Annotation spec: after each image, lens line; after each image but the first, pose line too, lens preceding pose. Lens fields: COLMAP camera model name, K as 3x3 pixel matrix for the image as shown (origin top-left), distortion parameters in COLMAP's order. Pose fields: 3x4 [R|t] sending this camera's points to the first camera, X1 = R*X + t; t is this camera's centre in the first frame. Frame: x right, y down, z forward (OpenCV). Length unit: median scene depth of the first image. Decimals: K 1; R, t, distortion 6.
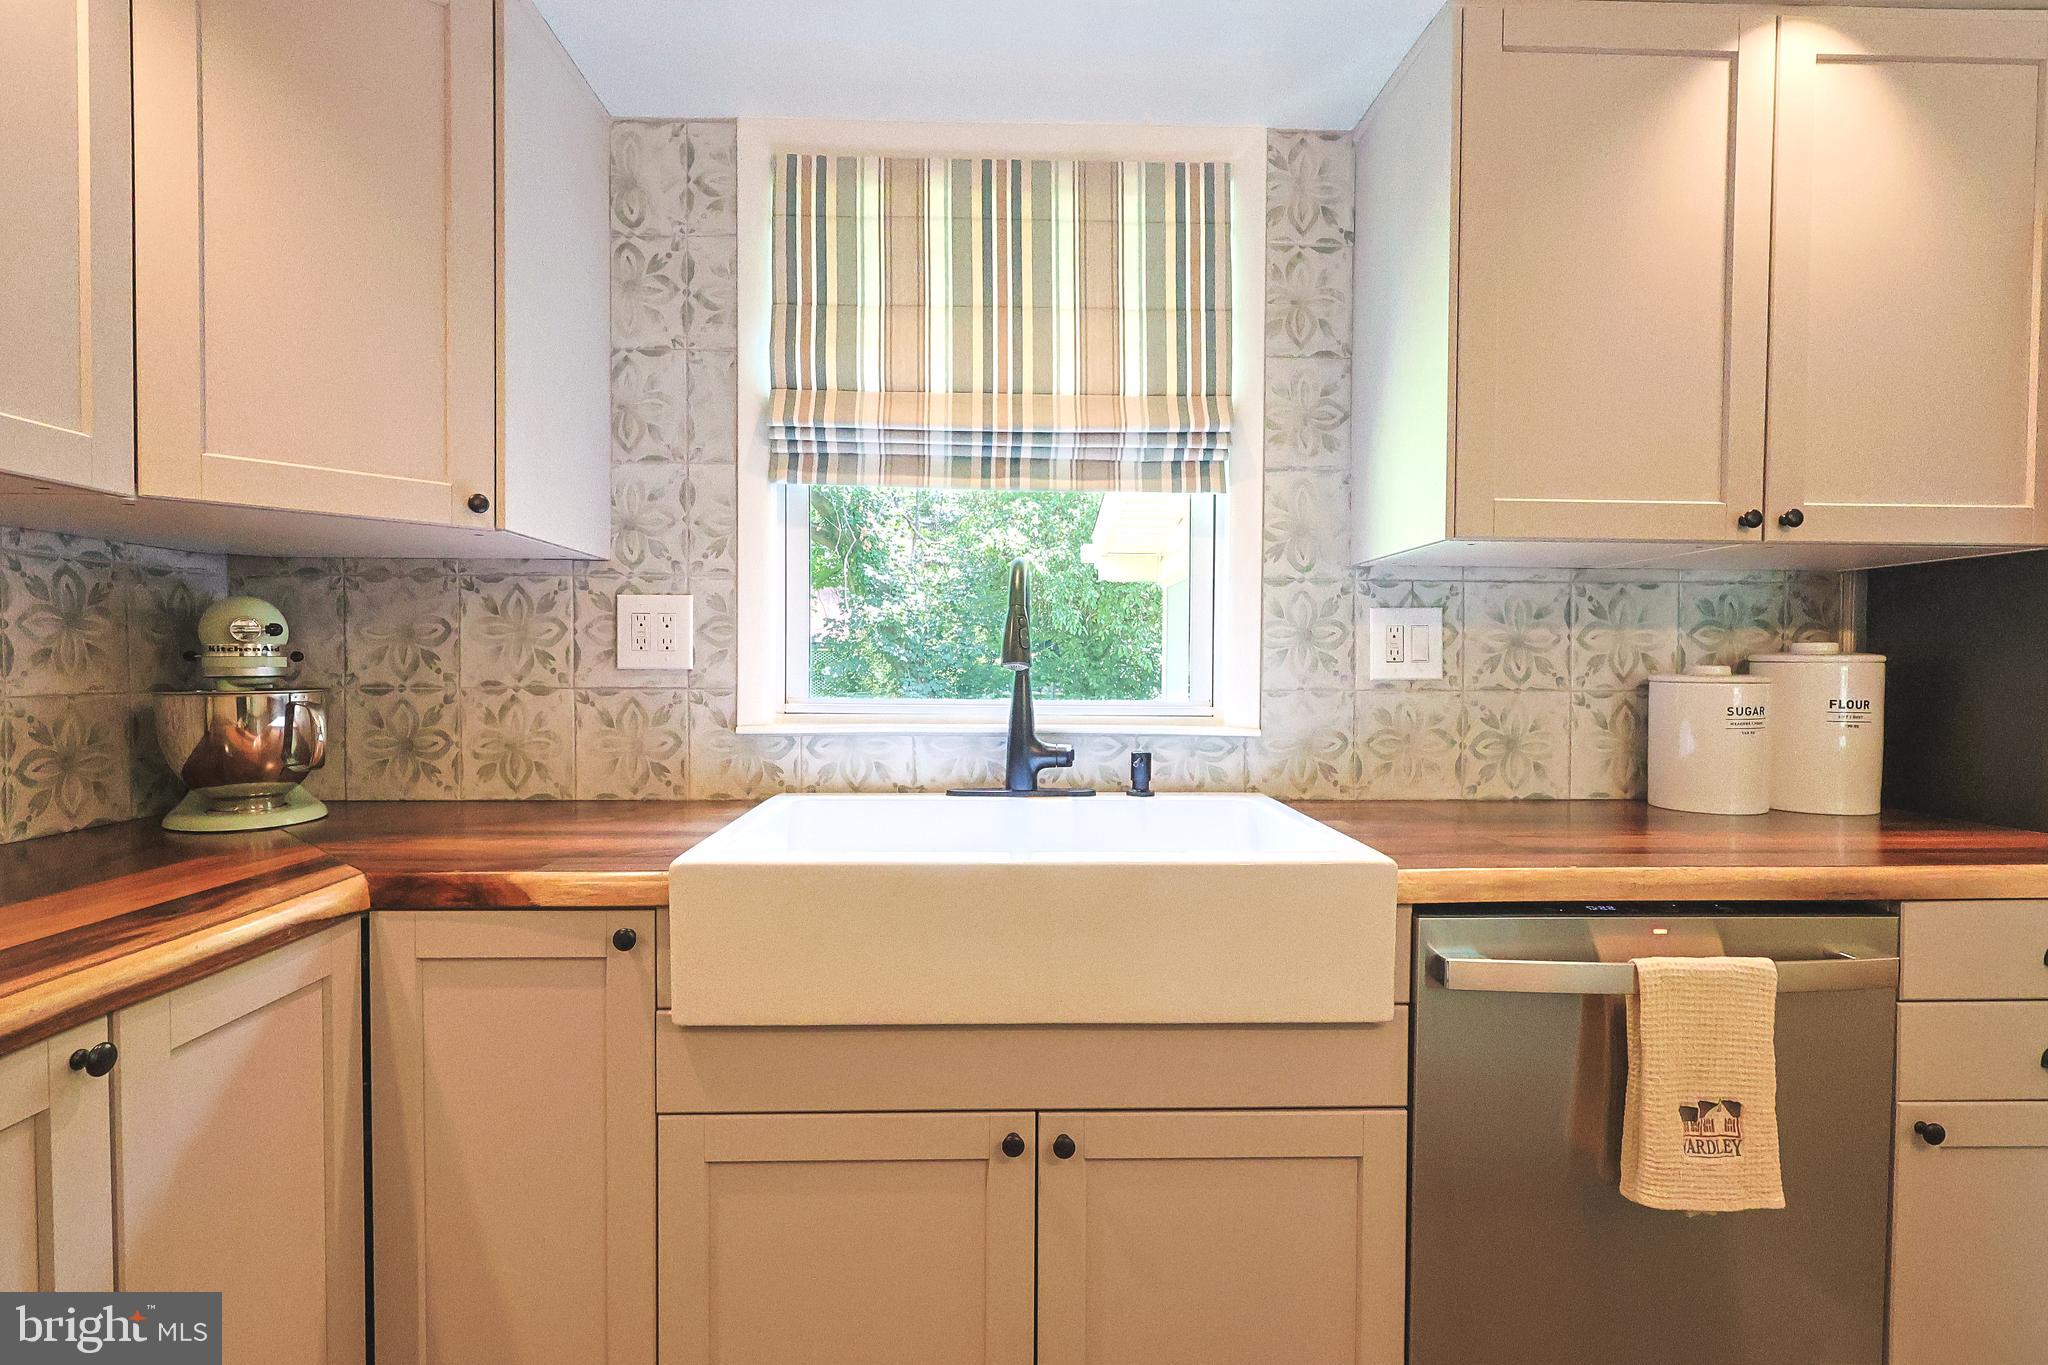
lens RADIAL K [[1003.7, 0, 1022.8], [0, 1003.7, 686.4], [0, 0, 1]] dist [-0.003074, 0.002169]
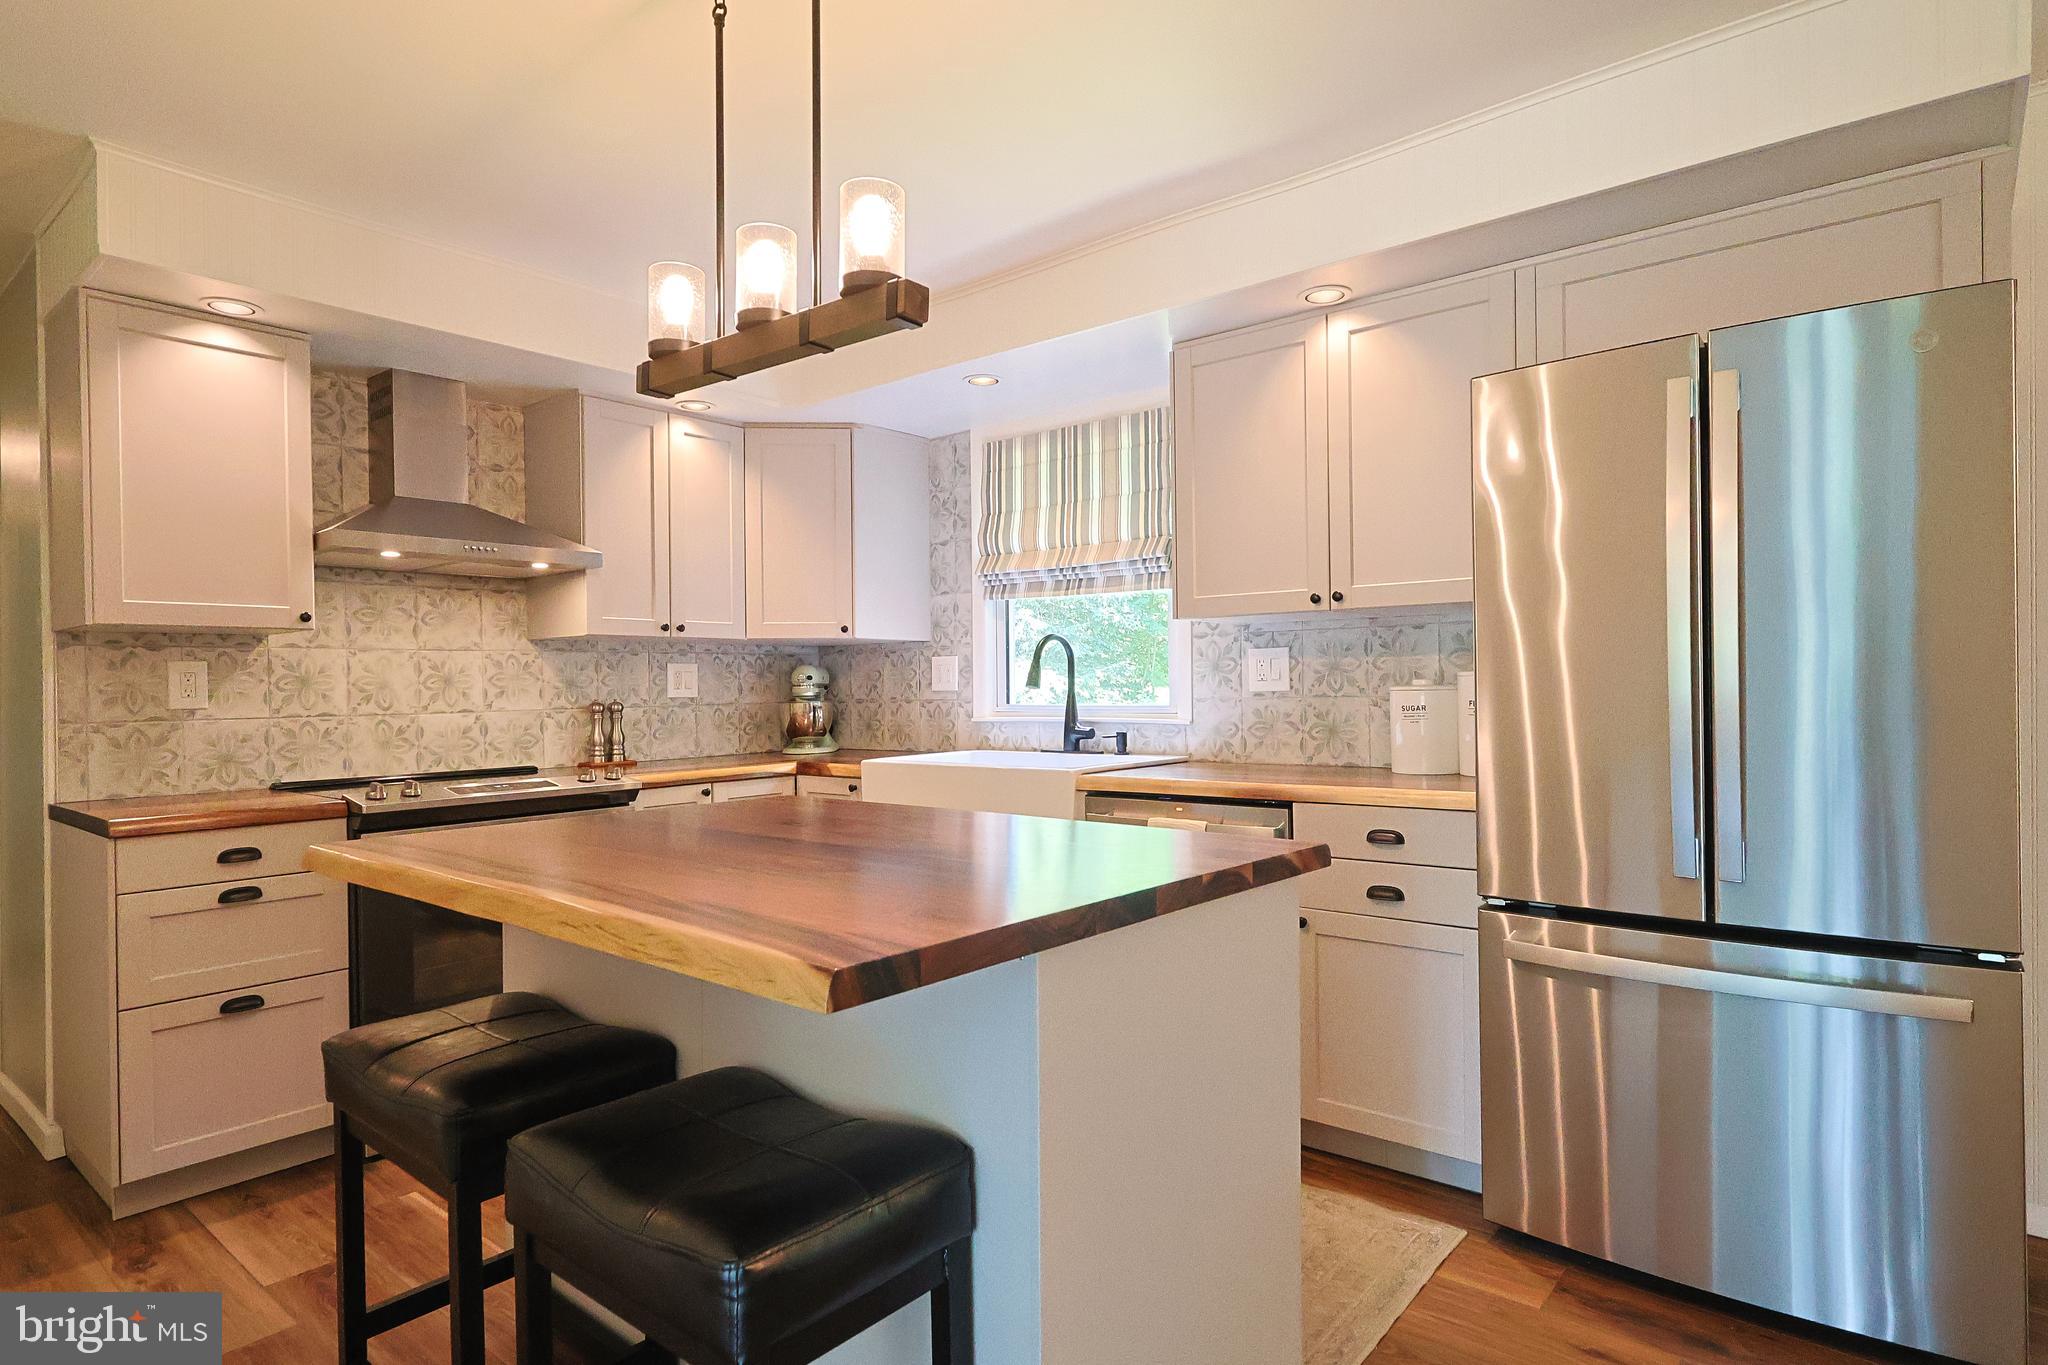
lens RADIAL K [[1103.1, 0, 1022.4], [0, 1103.1, 684.2], [0, 0, 1]] dist [0.003635, -0.001212]
pose [[0.749326, -0.017310, -0.661975, 1.322468], [0.002570, 0.999727, -0.023232, 0.023793], [0.662197, 0.015708, 0.749165, -0.658712]]
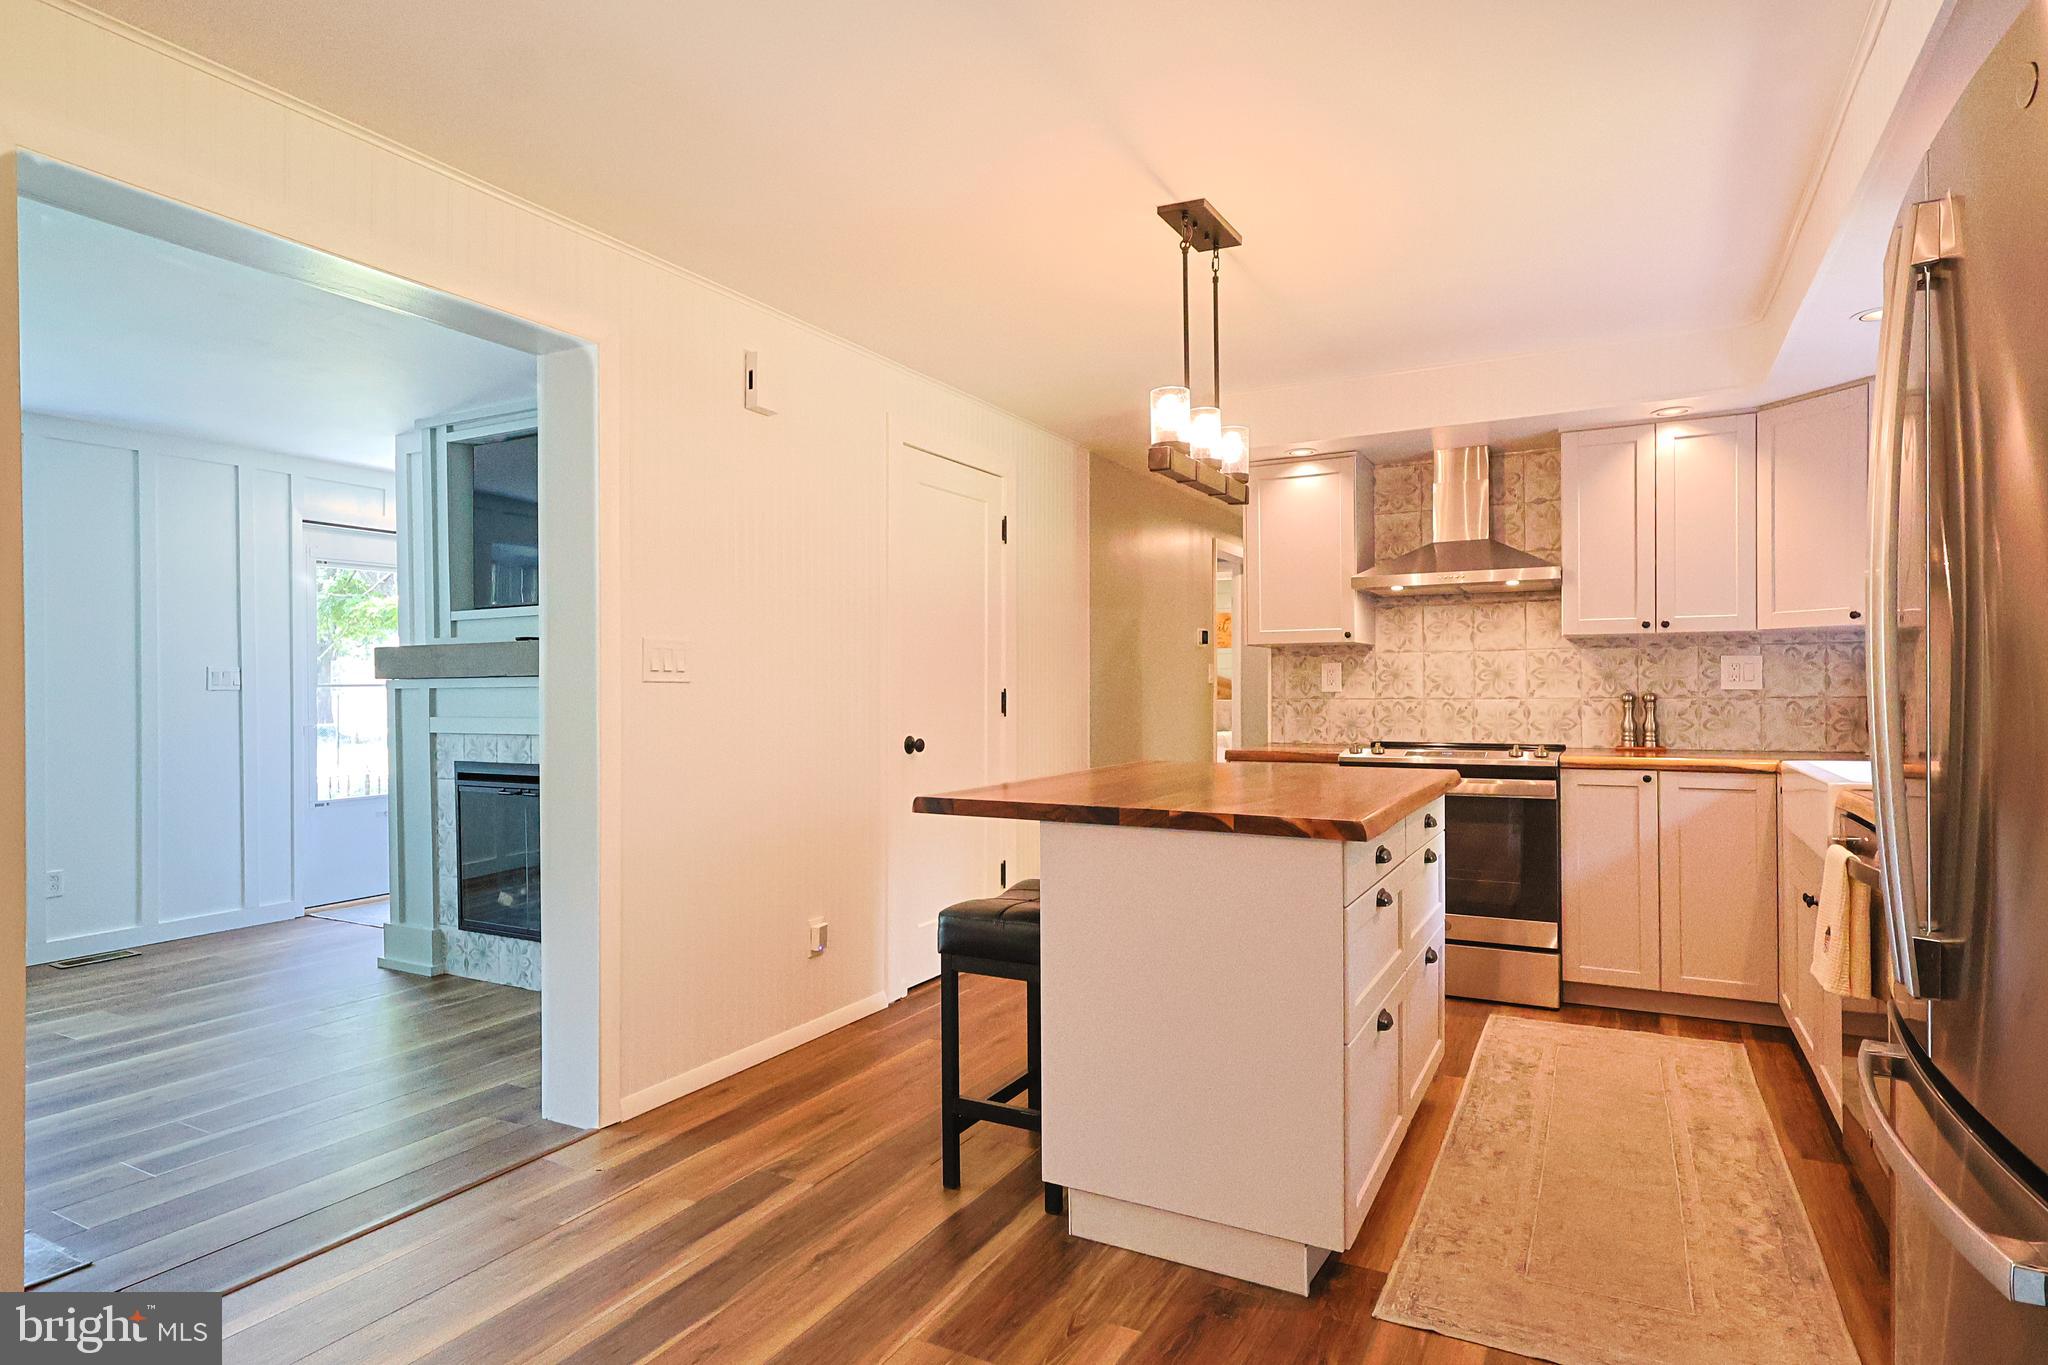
lens RADIAL K [[1103.1, 0, 1024.2], [0, 1103.1, 686.6], [0, 0, 1]] dist [0.003635, -0.001212]
pose [[-0.502352, -0.003731, -0.864655, 2.019697], [-0.018062, 0.999818, 0.006179, 0.002273], [0.864474, 0.018722, -0.502328, 0.483629]]
